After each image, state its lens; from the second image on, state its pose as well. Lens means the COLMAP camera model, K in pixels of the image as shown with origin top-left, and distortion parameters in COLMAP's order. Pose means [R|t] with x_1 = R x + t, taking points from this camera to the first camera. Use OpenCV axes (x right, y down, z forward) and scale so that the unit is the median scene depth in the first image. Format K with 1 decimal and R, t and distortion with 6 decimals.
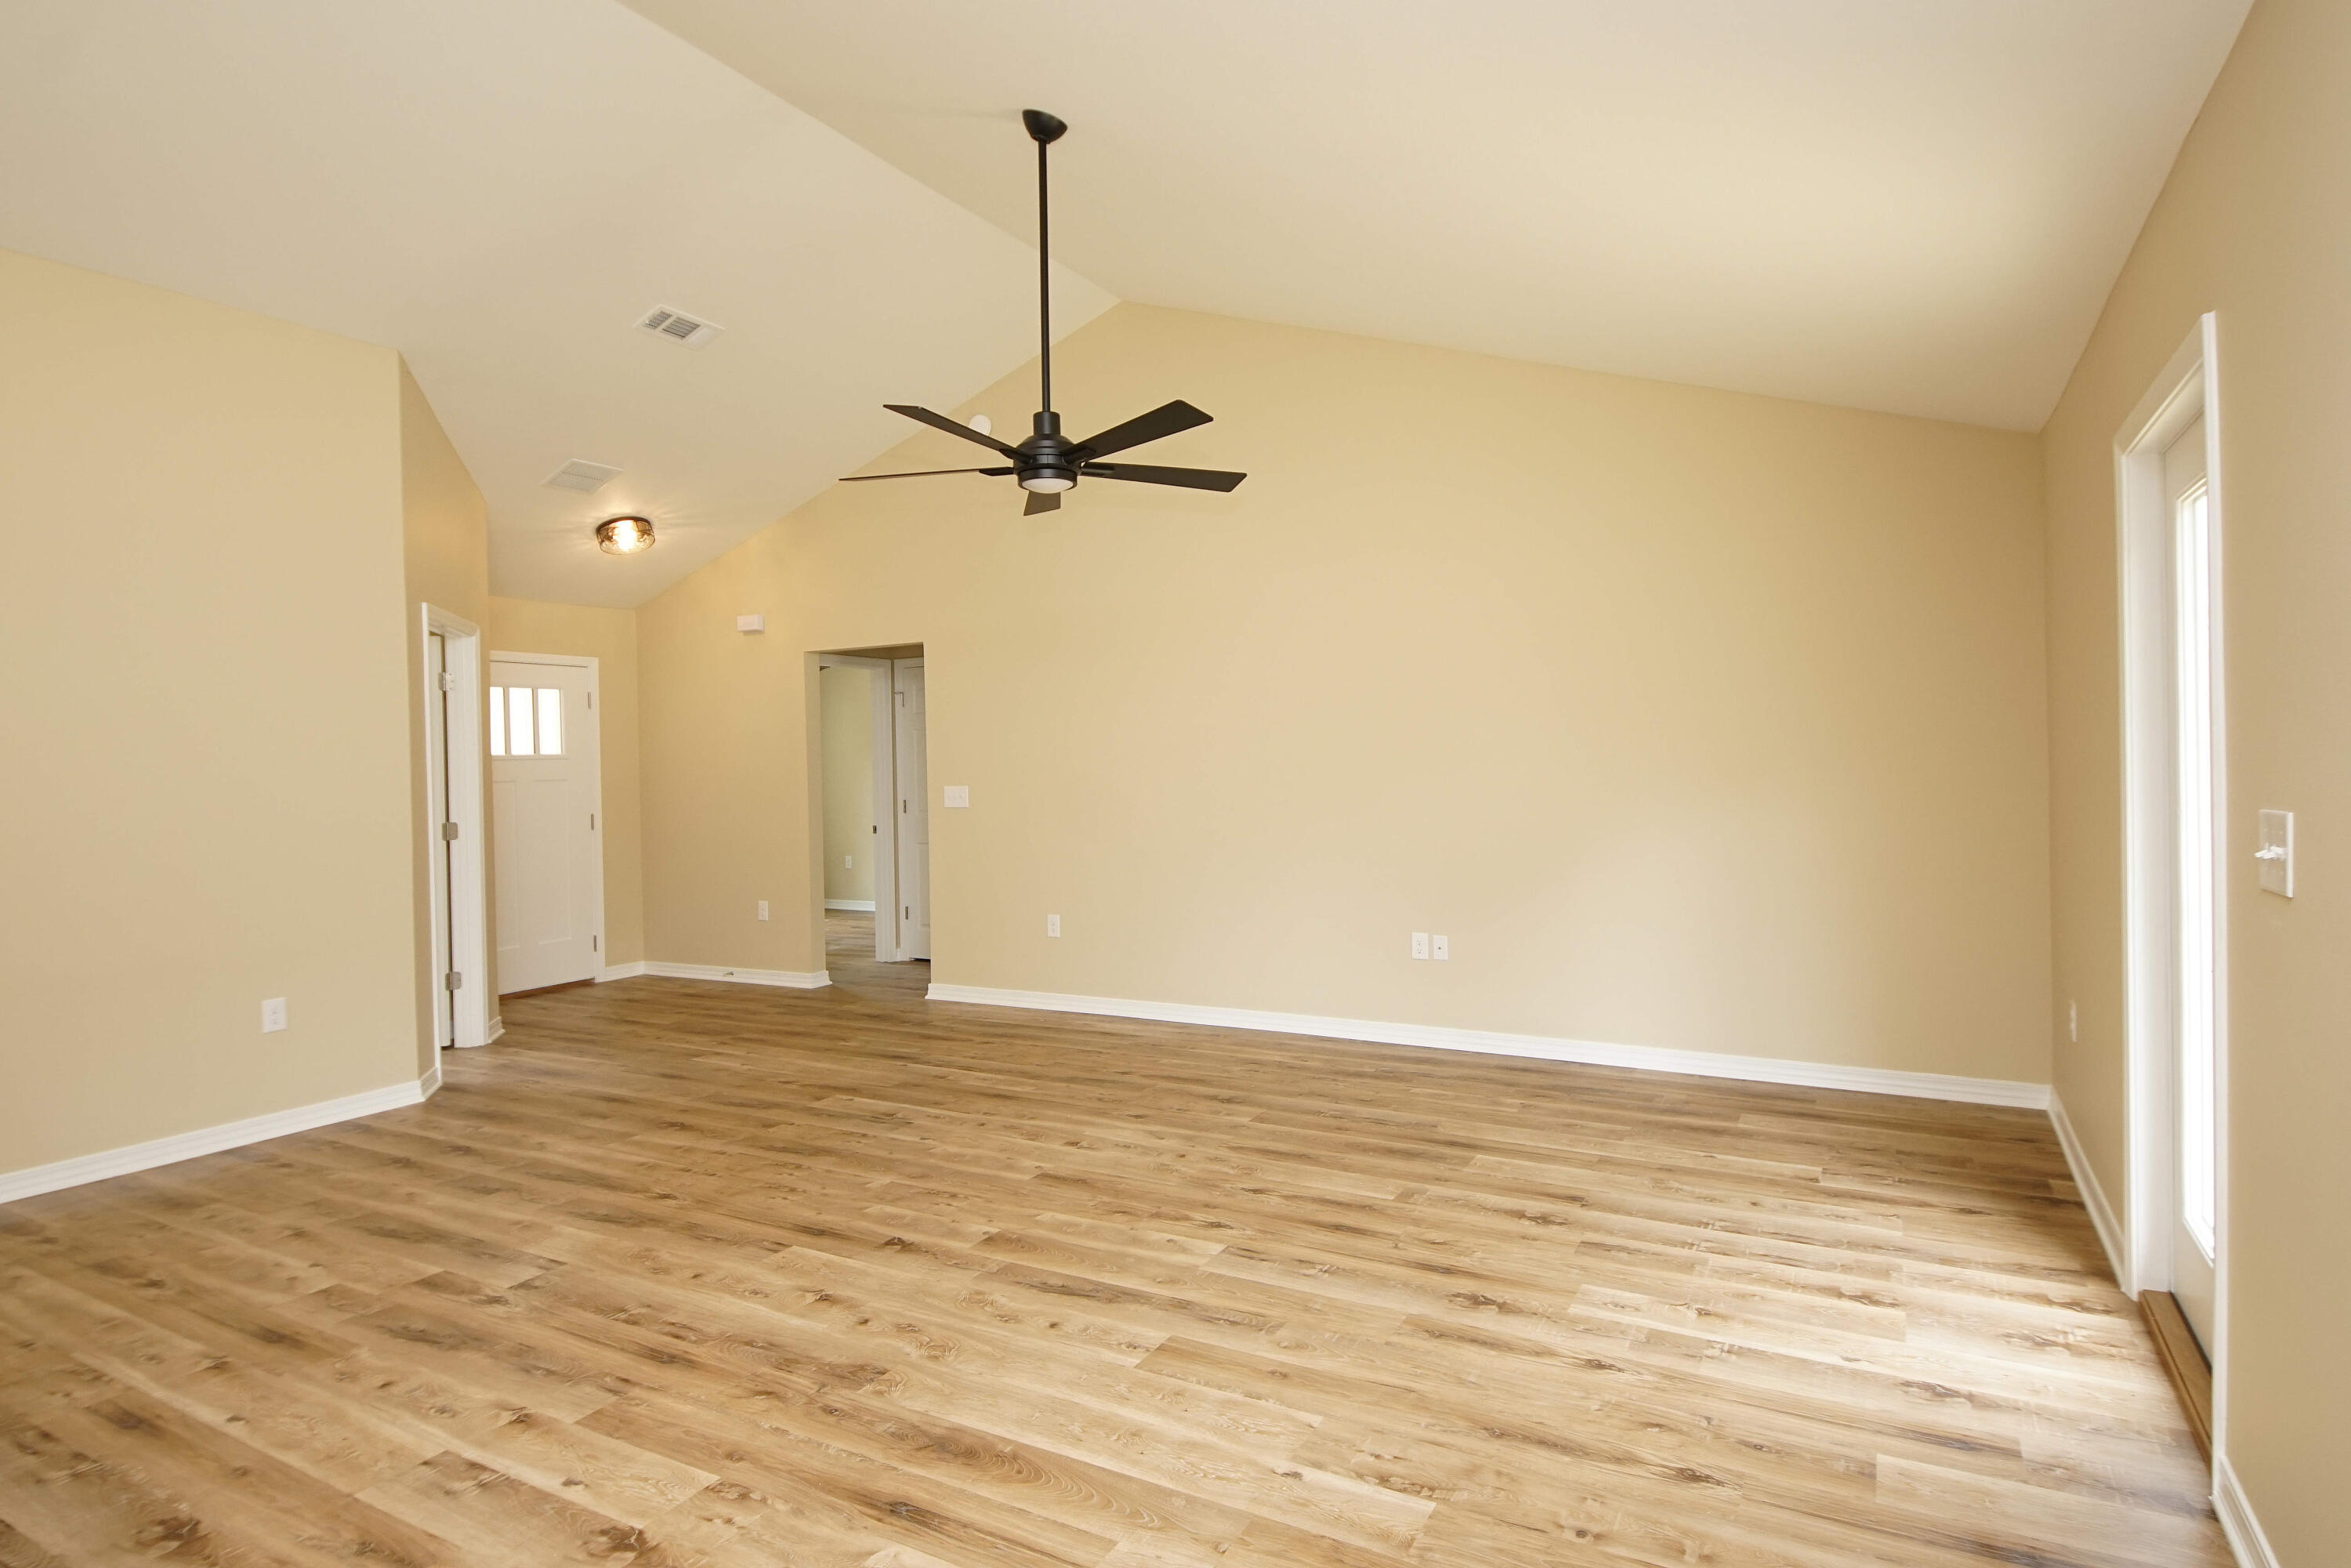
lens RADIAL K [[1259.1, 0, 1151.9], [0, 1259.1, 770.4], [0, 0, 1]] dist [0.028467, -0.026173]
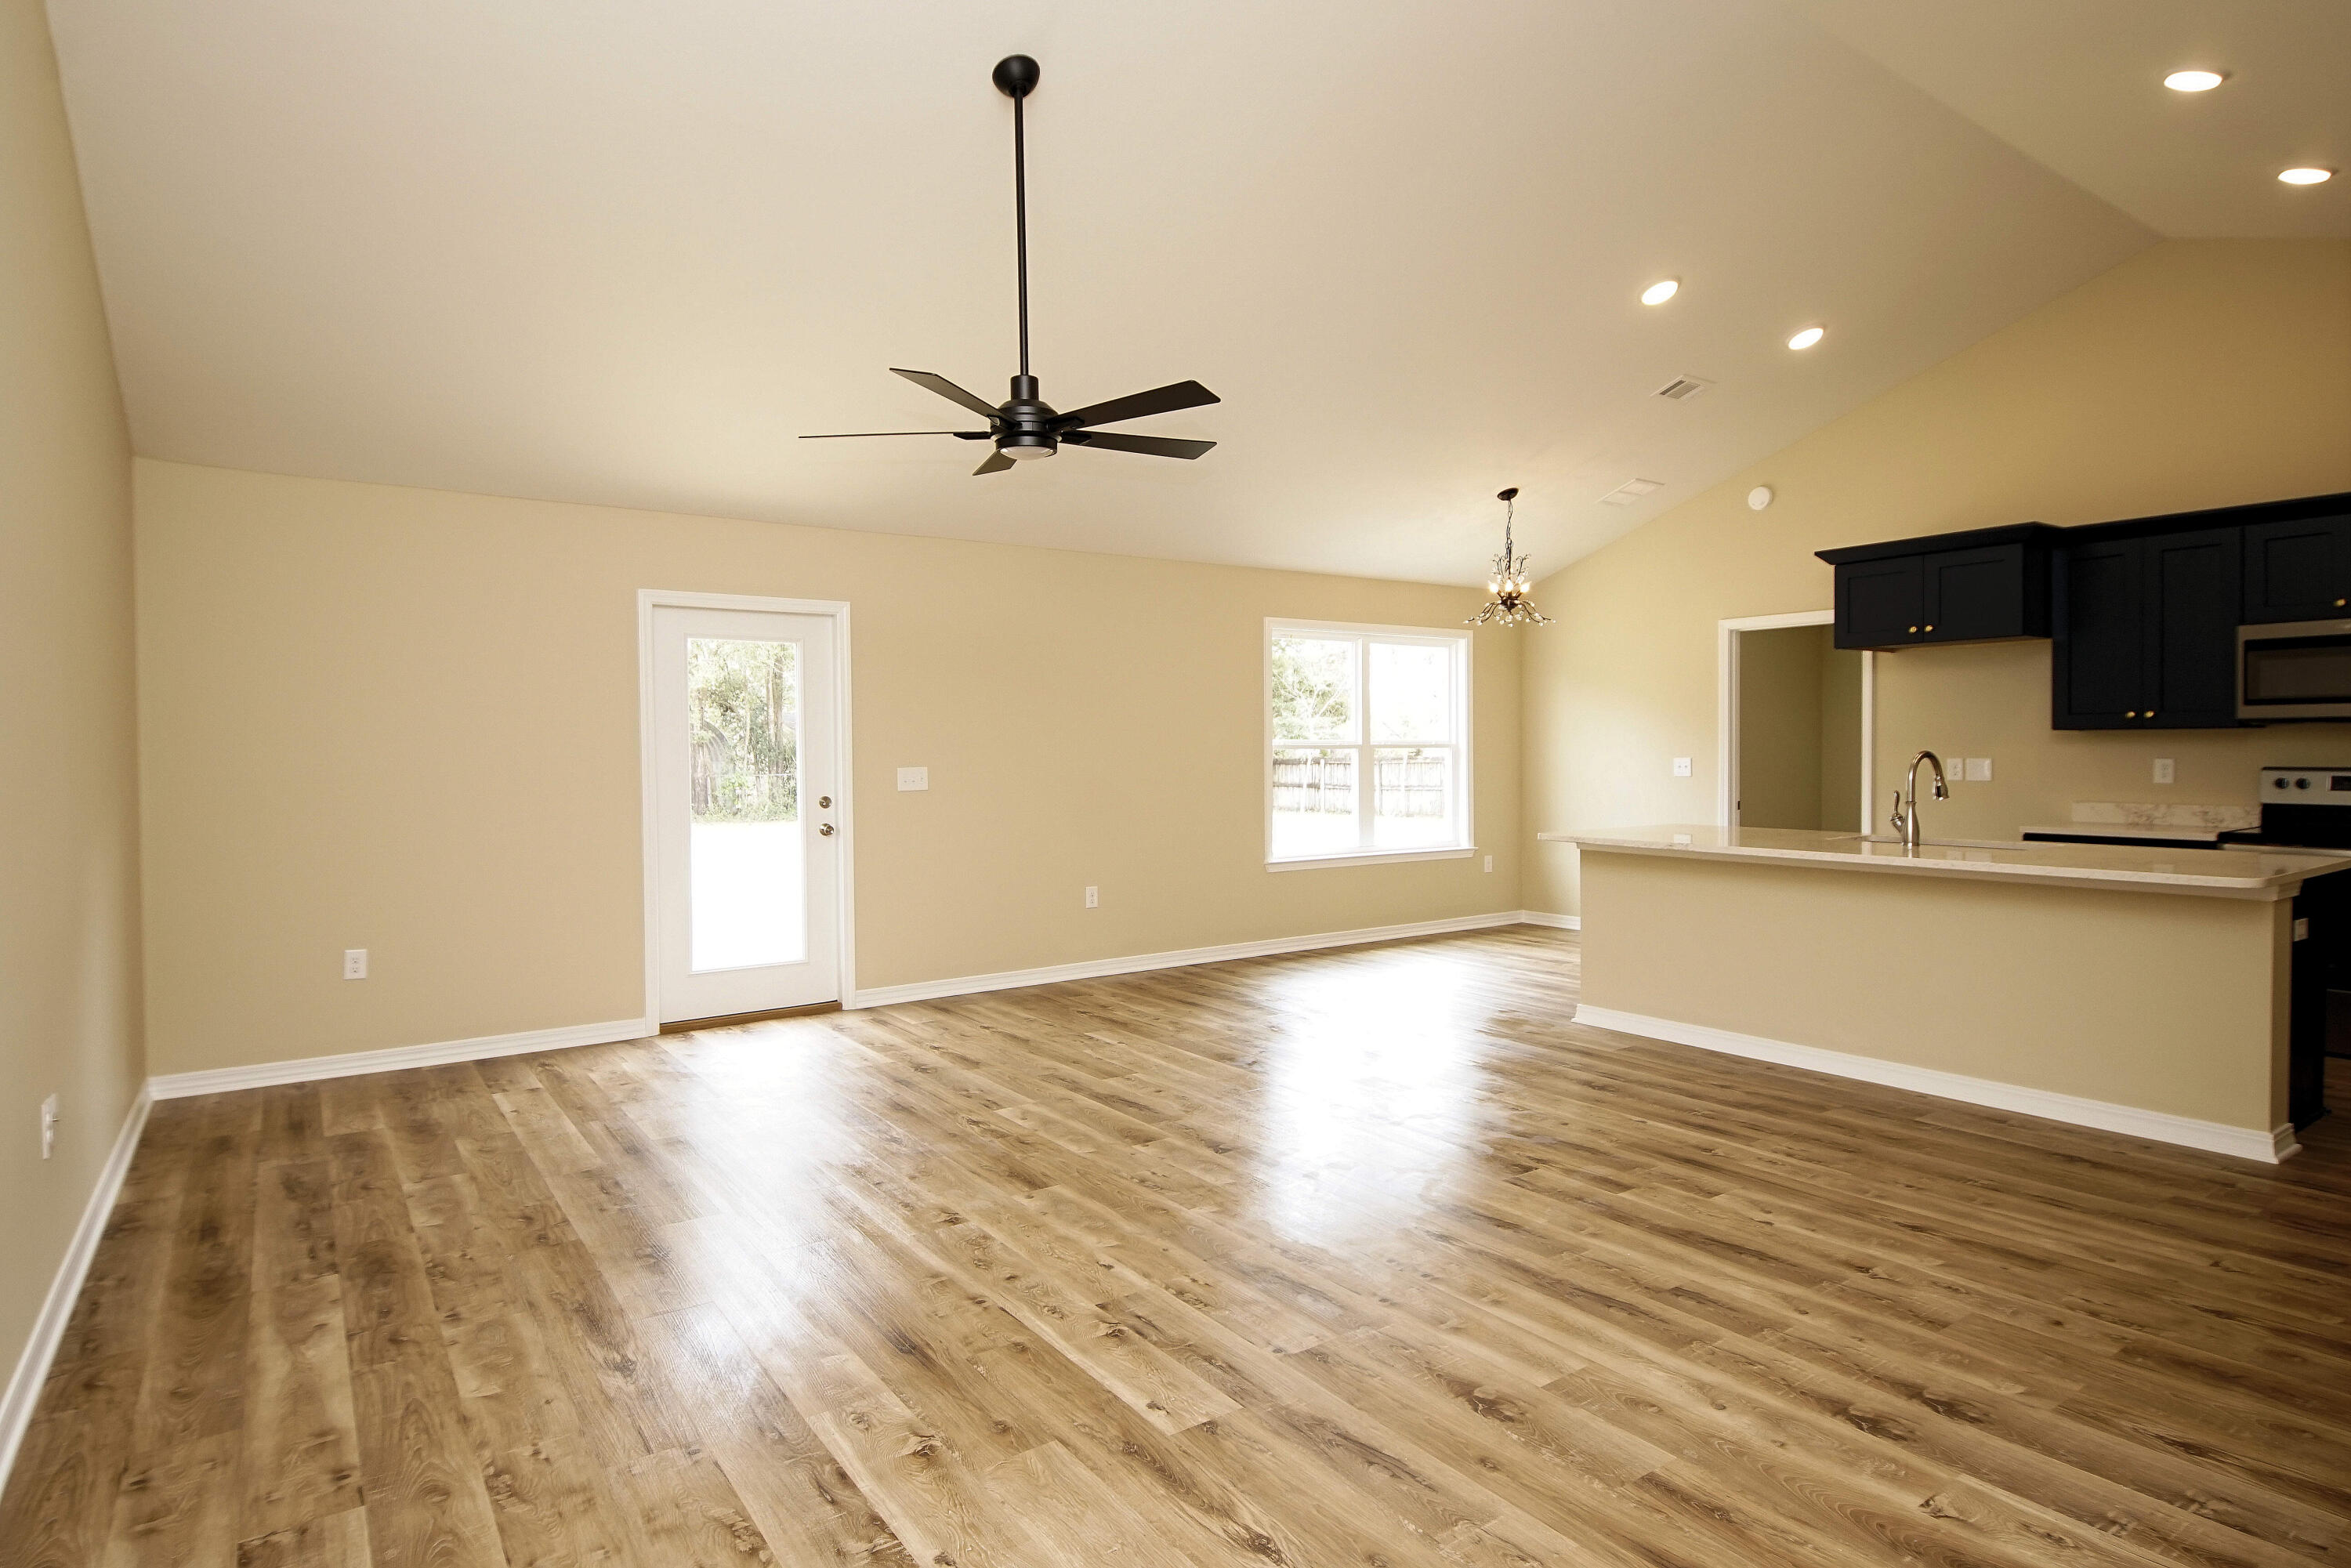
lens RADIAL K [[1259.1, 0, 1159.4], [0, 1259.1, 778.5], [0, 0, 1]] dist [0.028467, -0.026173]
pose [[-0.902078, 0.021187, 0.431053, -0.655505], [0.032859, 0.999267, 0.019649, 0.008799], [-0.430320, 0.031889, -0.902113, 2.052379]]
